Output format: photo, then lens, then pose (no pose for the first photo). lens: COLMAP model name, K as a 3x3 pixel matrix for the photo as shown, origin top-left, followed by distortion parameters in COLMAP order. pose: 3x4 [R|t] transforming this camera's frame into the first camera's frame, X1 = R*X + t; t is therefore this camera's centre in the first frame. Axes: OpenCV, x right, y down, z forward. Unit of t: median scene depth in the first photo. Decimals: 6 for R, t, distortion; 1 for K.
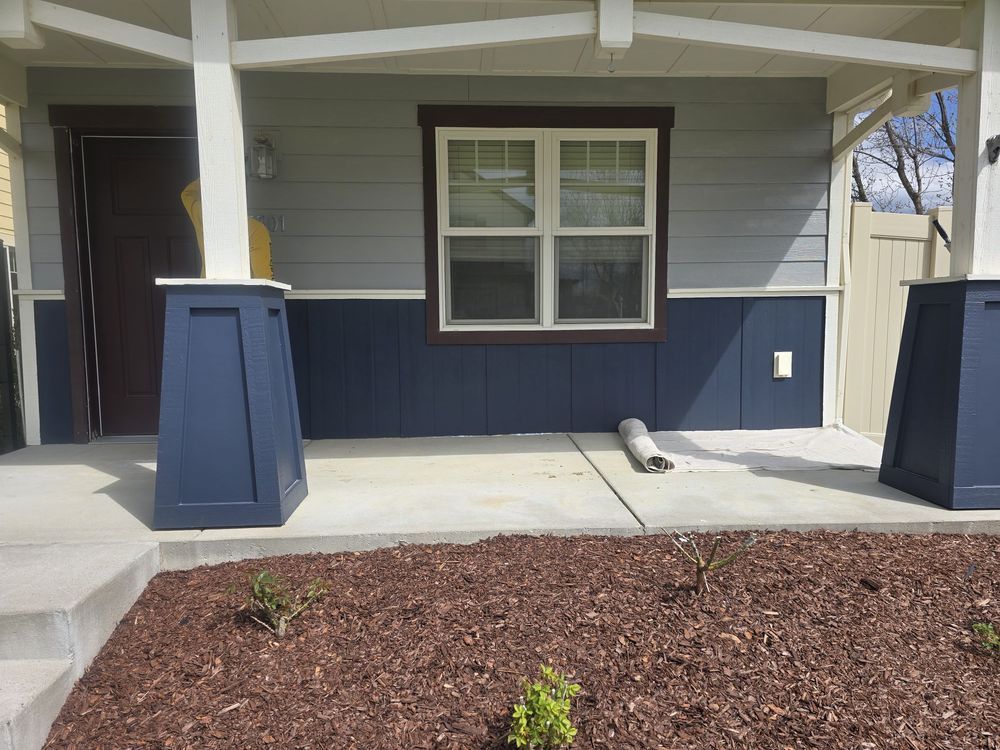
lens RADIAL K [[663.6, 0, 498.0], [0, 663.6, 388.1], [0, 0, 1]] dist [0.081598, -0.068235]
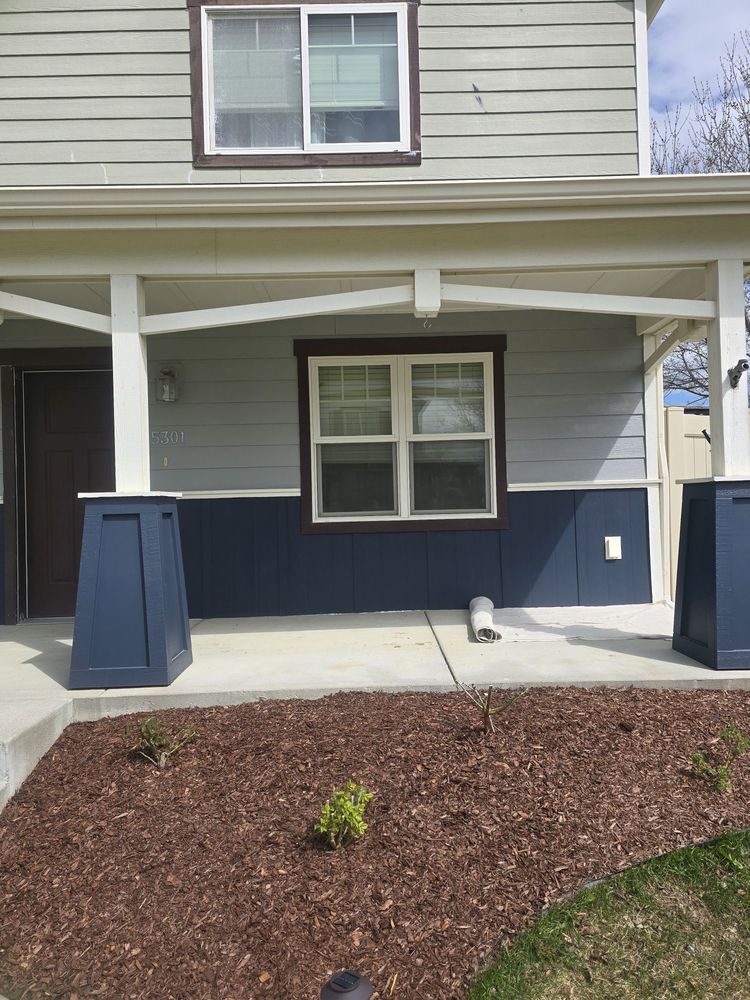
lens RADIAL K [[662.7, 0, 375.0], [0, 662.7, 500.0], [0, 0, 1]] dist [0.089236, -0.079413]
pose [[0.998685, -0.018746, -0.047707, 0.134250], [0.013657, 0.994395, -0.104842, -0.003733], [0.049405, 0.104052, 0.993344, -0.273228]]
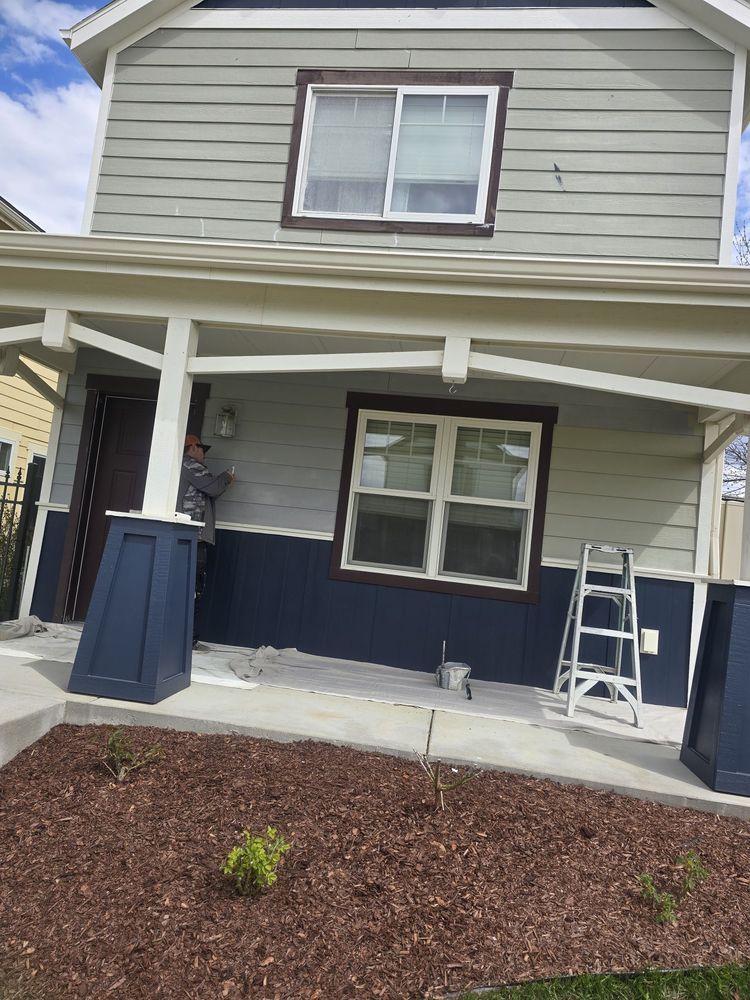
lens RADIAL K [[663.6, 0, 364.2], [0, 663.6, 501.7], [0, 0, 1]] dist [0.081598, -0.068235]
pose [[0.973616, 0.102573, -0.203840, 0.313016], [-0.137673, 0.976428, -0.166234, -0.019661], [0.181984, 0.189911, 0.964788, -0.275370]]
